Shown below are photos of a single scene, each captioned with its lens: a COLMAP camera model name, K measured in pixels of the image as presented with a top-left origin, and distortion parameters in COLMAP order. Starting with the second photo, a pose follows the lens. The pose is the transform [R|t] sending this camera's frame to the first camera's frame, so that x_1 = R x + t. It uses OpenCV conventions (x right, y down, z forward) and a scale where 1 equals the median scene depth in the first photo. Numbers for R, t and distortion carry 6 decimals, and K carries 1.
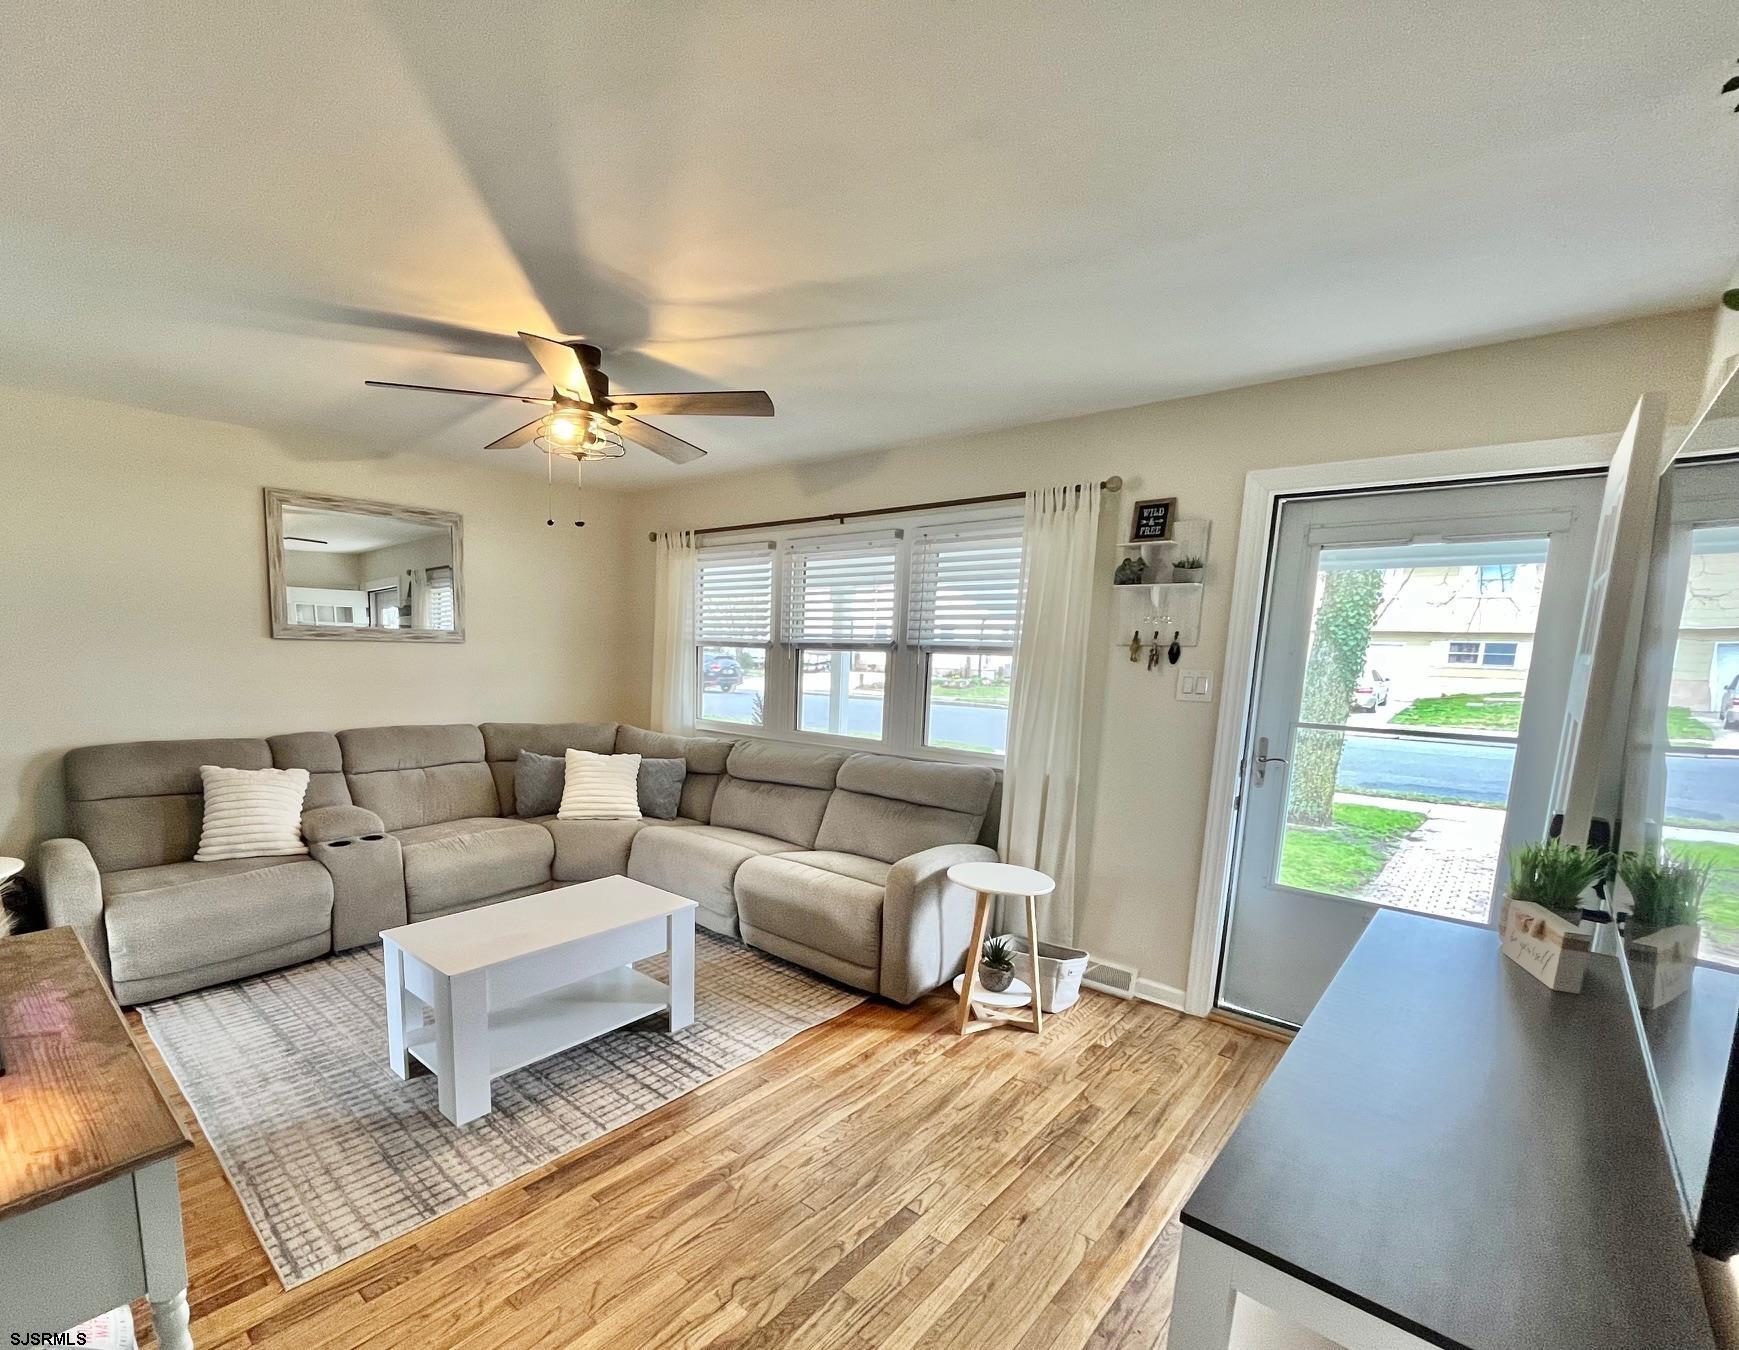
lens RADIAL K [[805.1, 0, 720.4], [0, 805.1, 763.3], [0, 0, 1]] dist [0.011455, 0.000246]
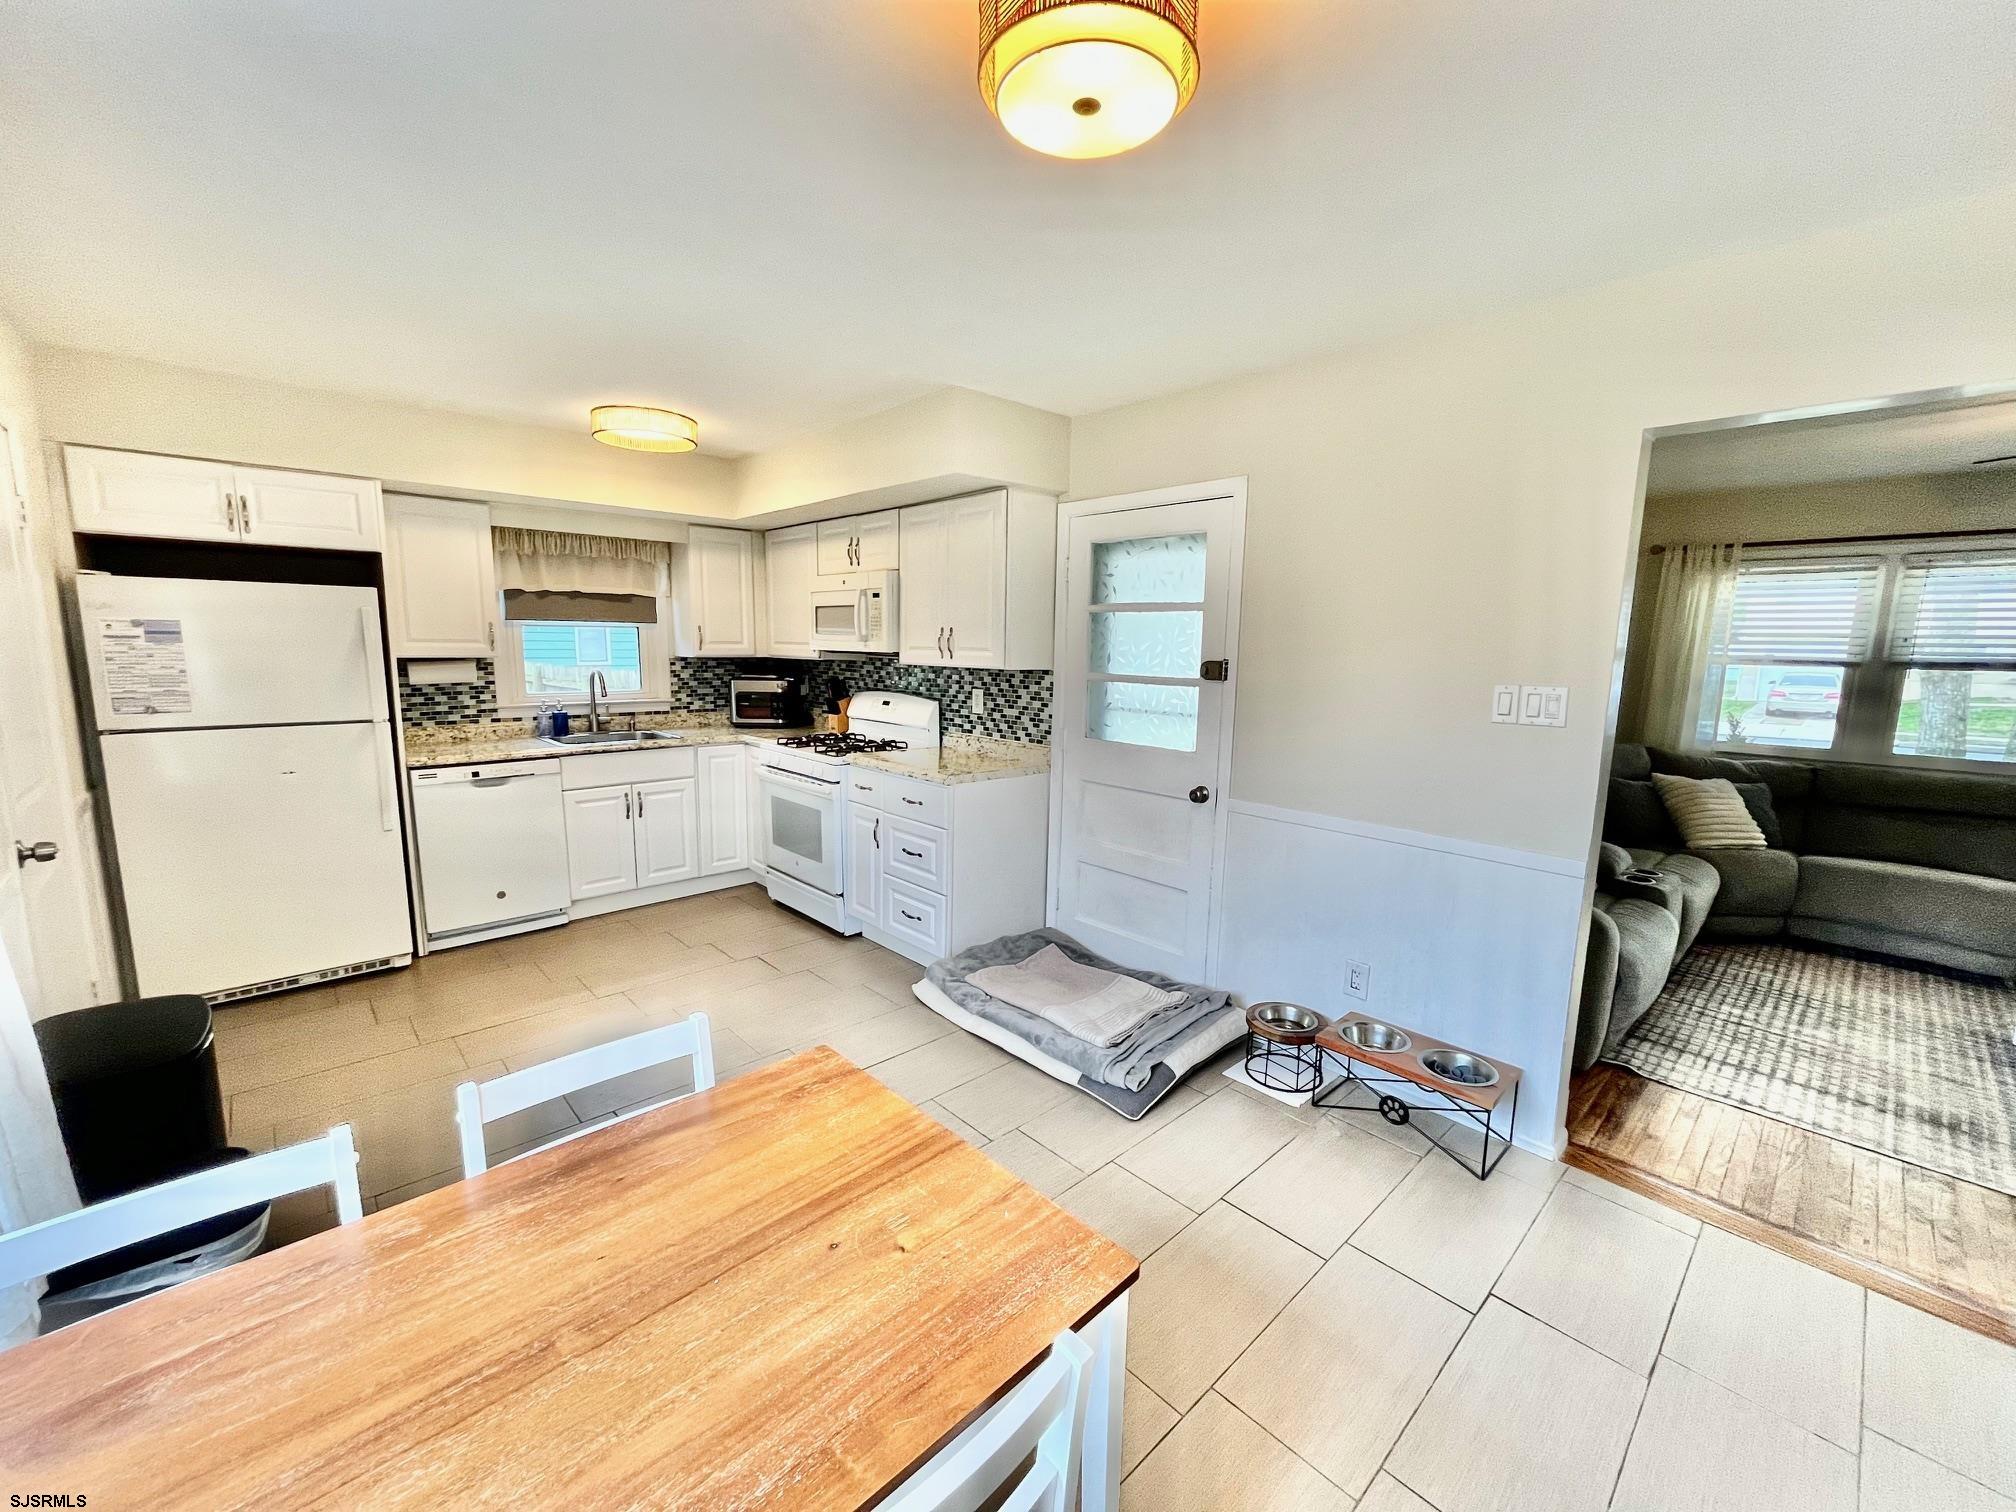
lens RADIAL K [[811.1, 0, 1006.6], [0, 811.1, 764.0], [0, 0, 1]] dist [-0.001716, -0.000452]
pose [[0.999432, 0.001188, -0.033683, -1.343453], [-0.001495, 0.999957, -0.009108, -0.029091], [0.033671, 0.009153, 0.999391, 0.030647]]
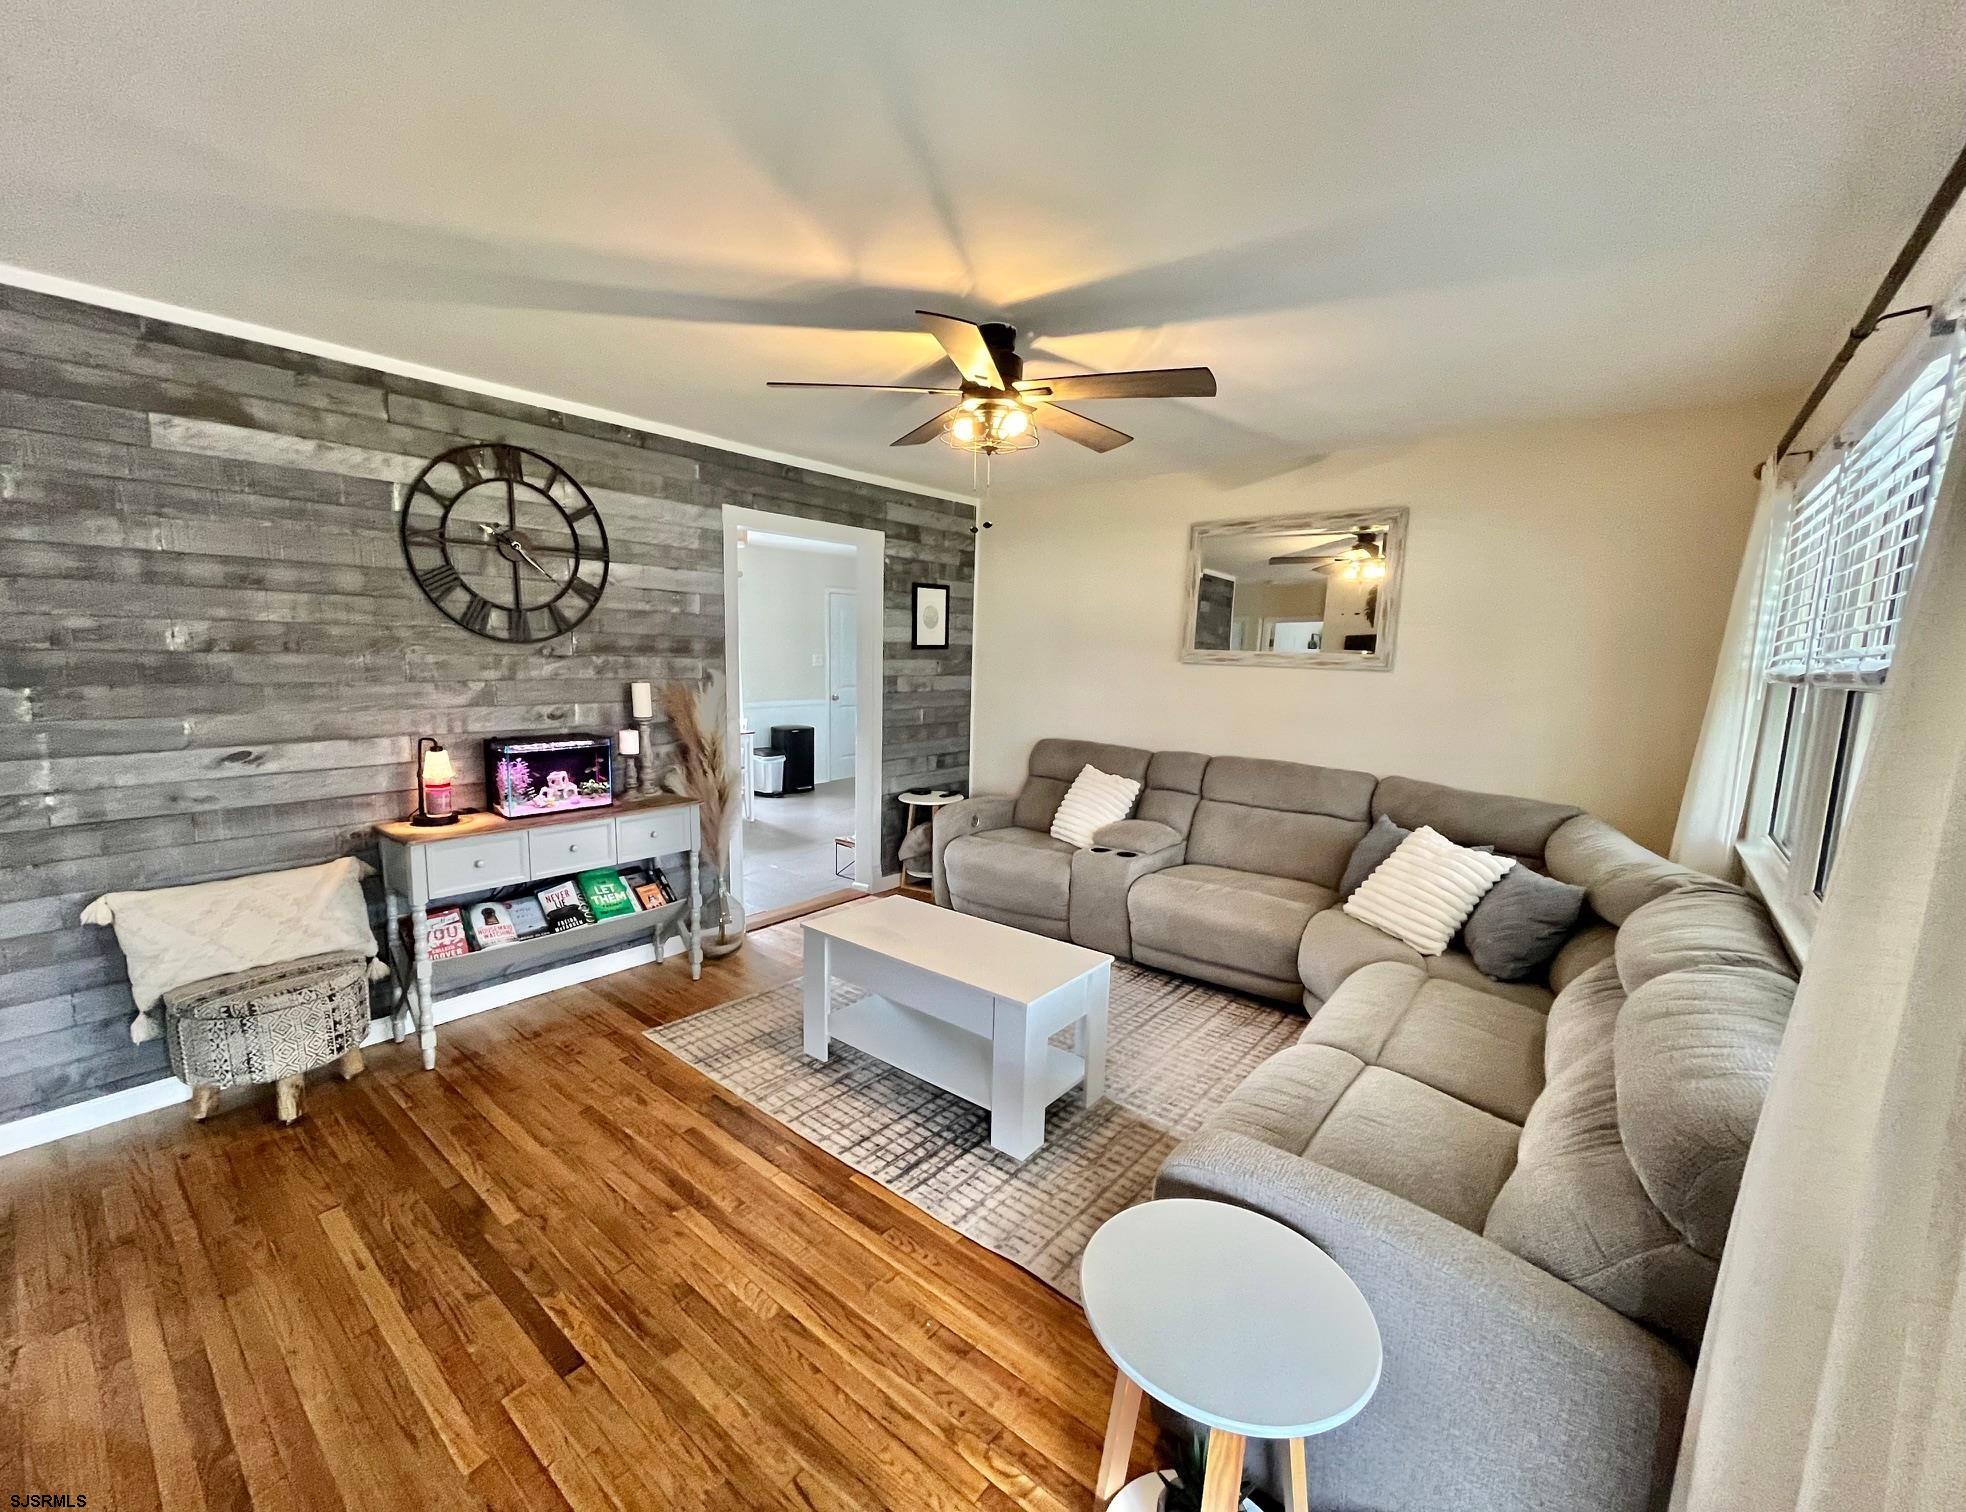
lens RADIAL K [[815.1, 0, 980.1], [0, 815.1, 766.2], [0, 0, 1]] dist [-0.001257, -0.000052]
pose [[0.107189, 0.121041, -0.986843, 0.643656], [-0.174585, 0.979431, 0.101168, -0.103306], [0.978790, 0.161444, 0.126117, 0.783002]]
